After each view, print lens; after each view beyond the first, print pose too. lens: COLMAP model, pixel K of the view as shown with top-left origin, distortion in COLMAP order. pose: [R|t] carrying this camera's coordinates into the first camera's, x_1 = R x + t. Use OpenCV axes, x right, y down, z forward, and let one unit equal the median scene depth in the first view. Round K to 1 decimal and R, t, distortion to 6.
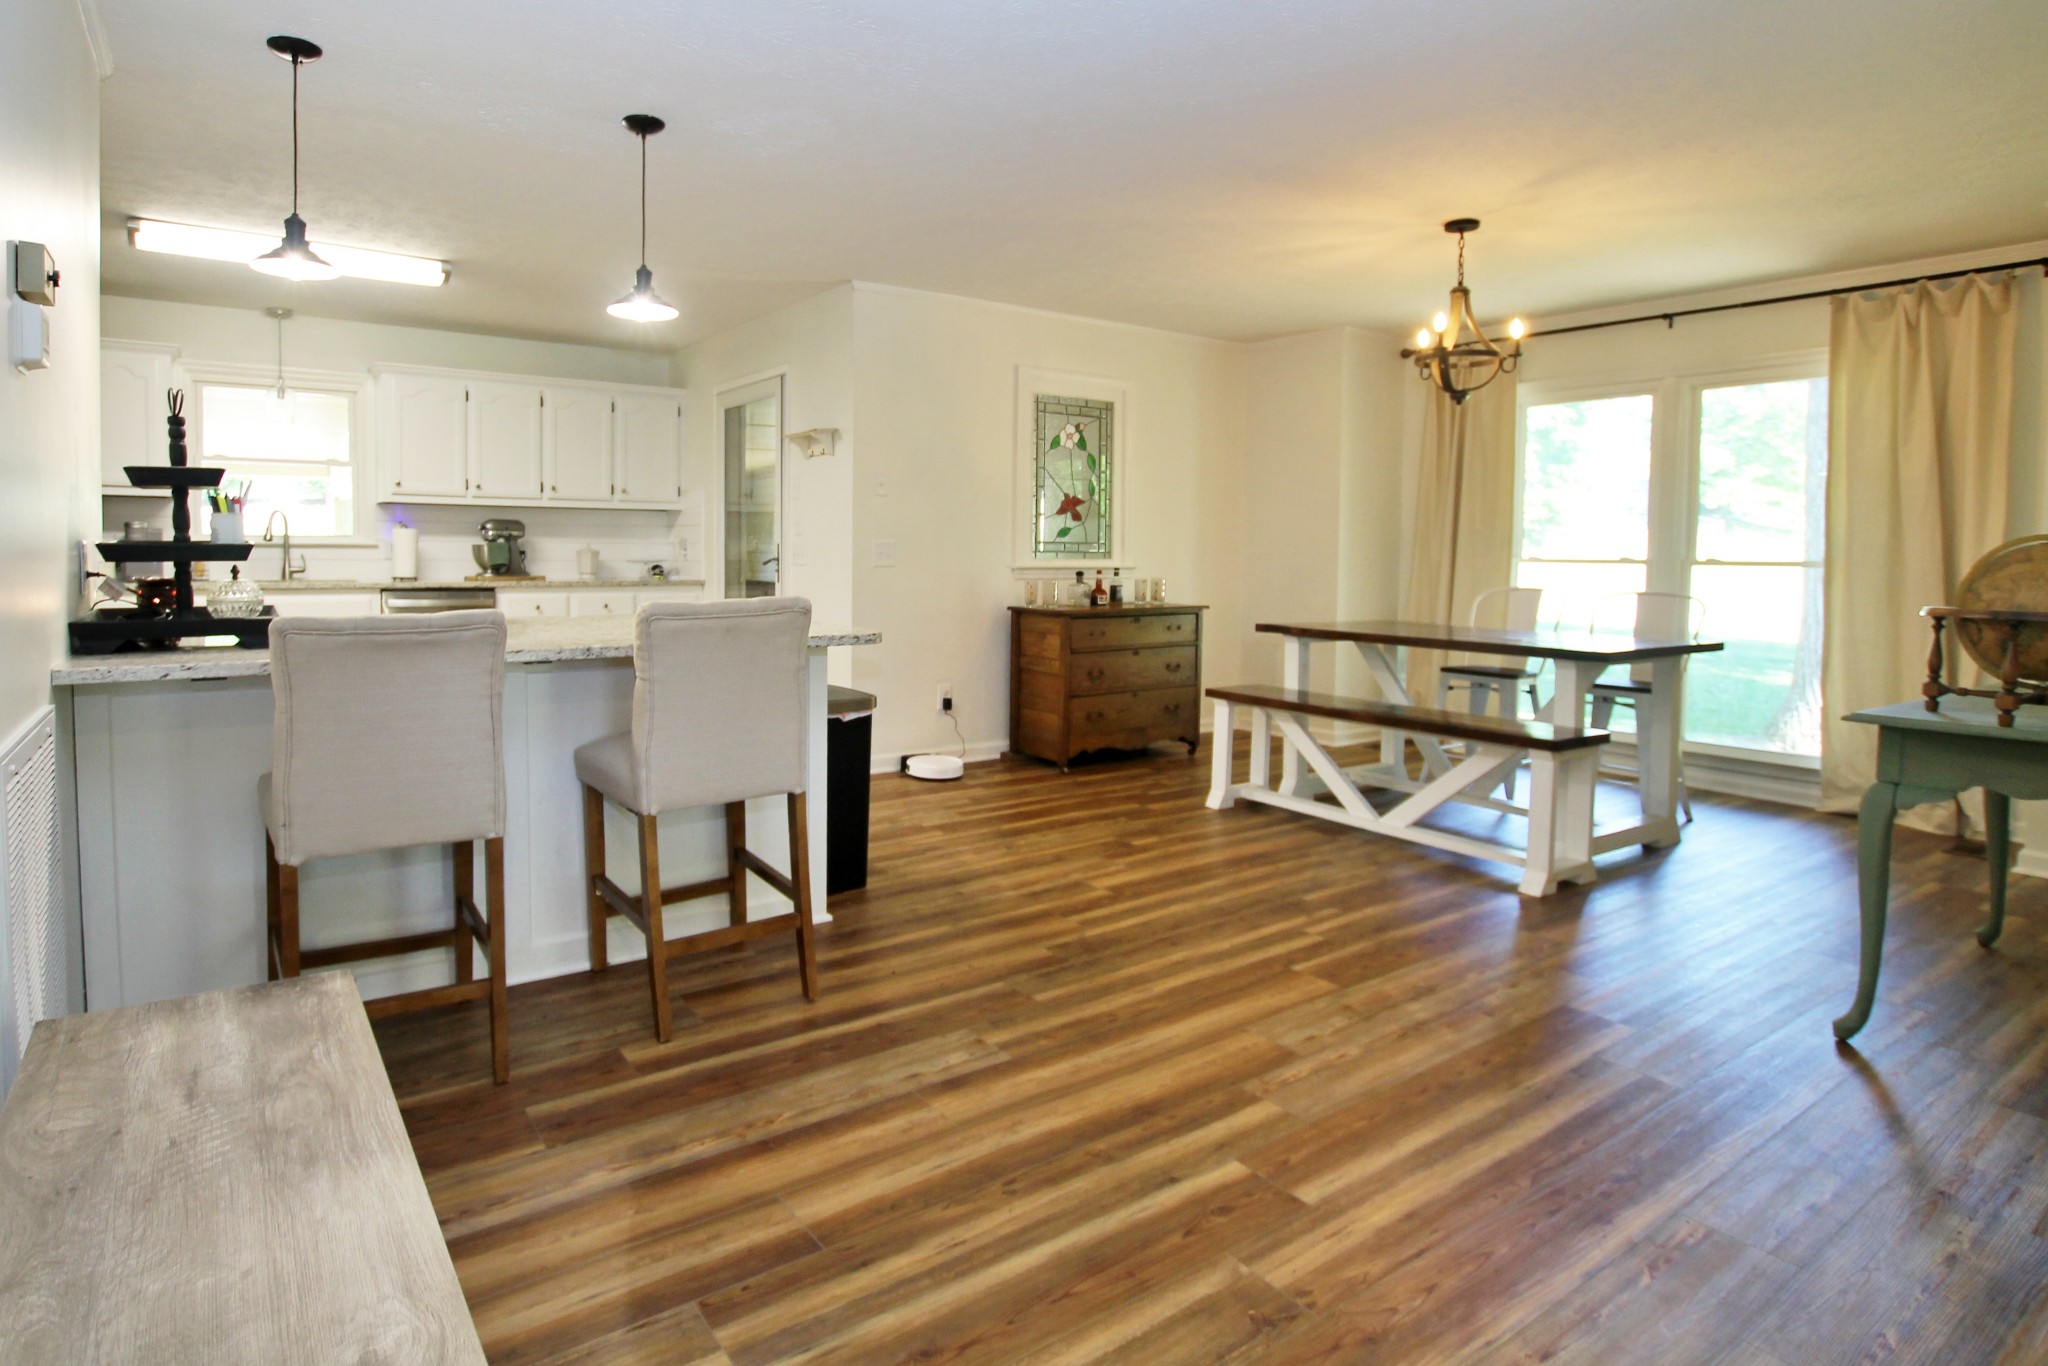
lens RADIAL K [[1088.3, 0, 934.1], [0, 1088.3, 597.2], [0, 0, 1]] dist [-0.015734, 0.000161]
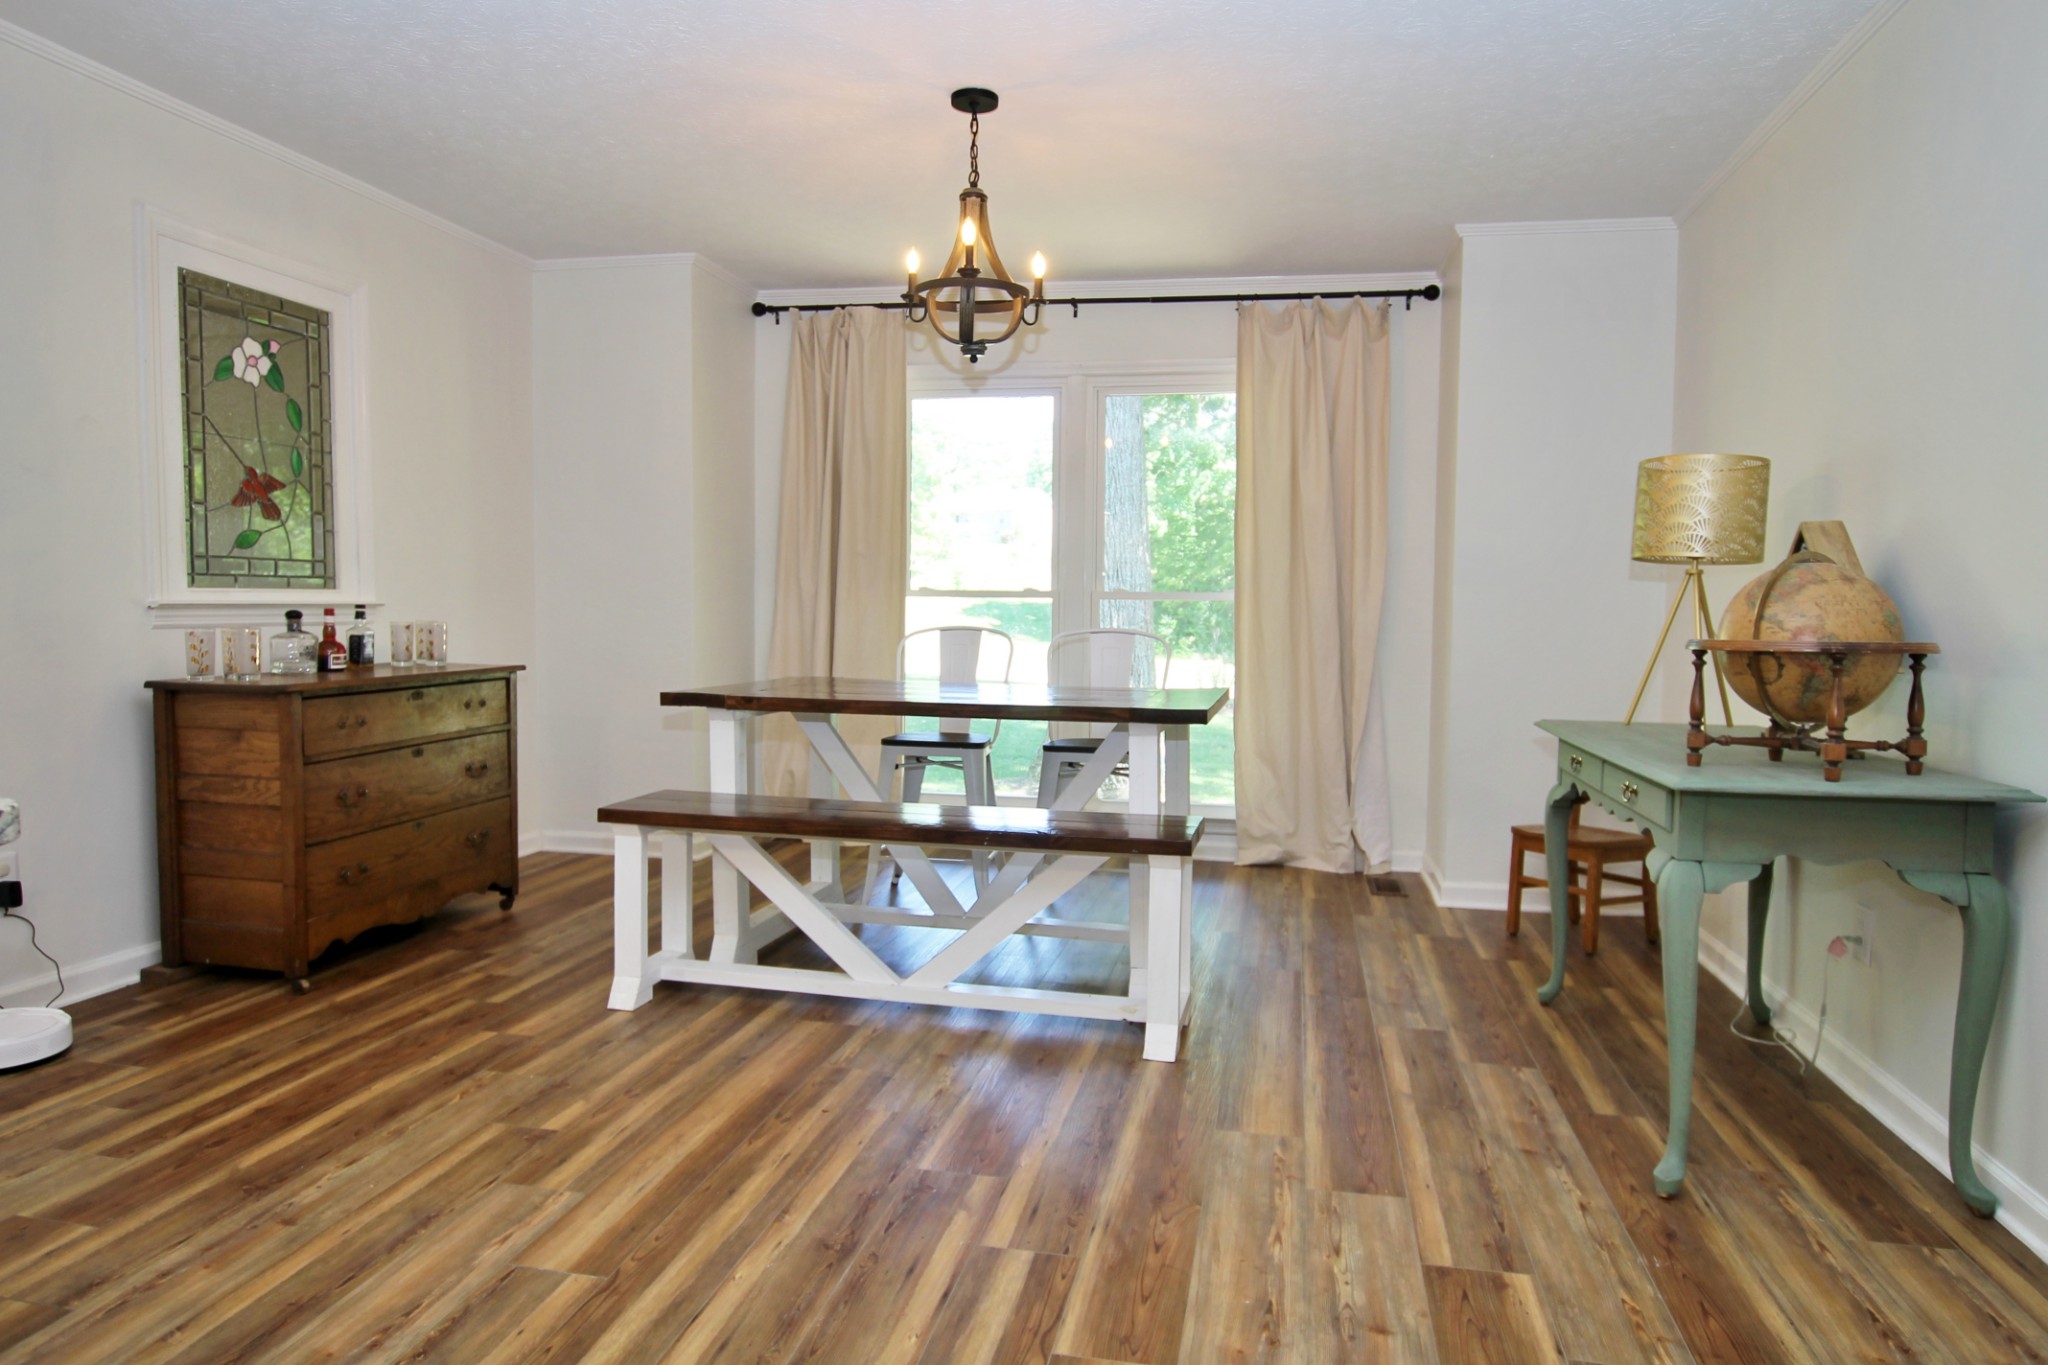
lens RADIAL K [[1270.5, 0, 1033.5], [0, 1270.5, 683.5], [0, 0, 1]] dist [-0.012865, -0.000529]
pose [[0.712941, -0.046318, 0.699693, -0.050505], [0.024893, 0.998859, 0.040758, -0.004291], [-0.700782, -0.011640, 0.713280, 0.312272]]
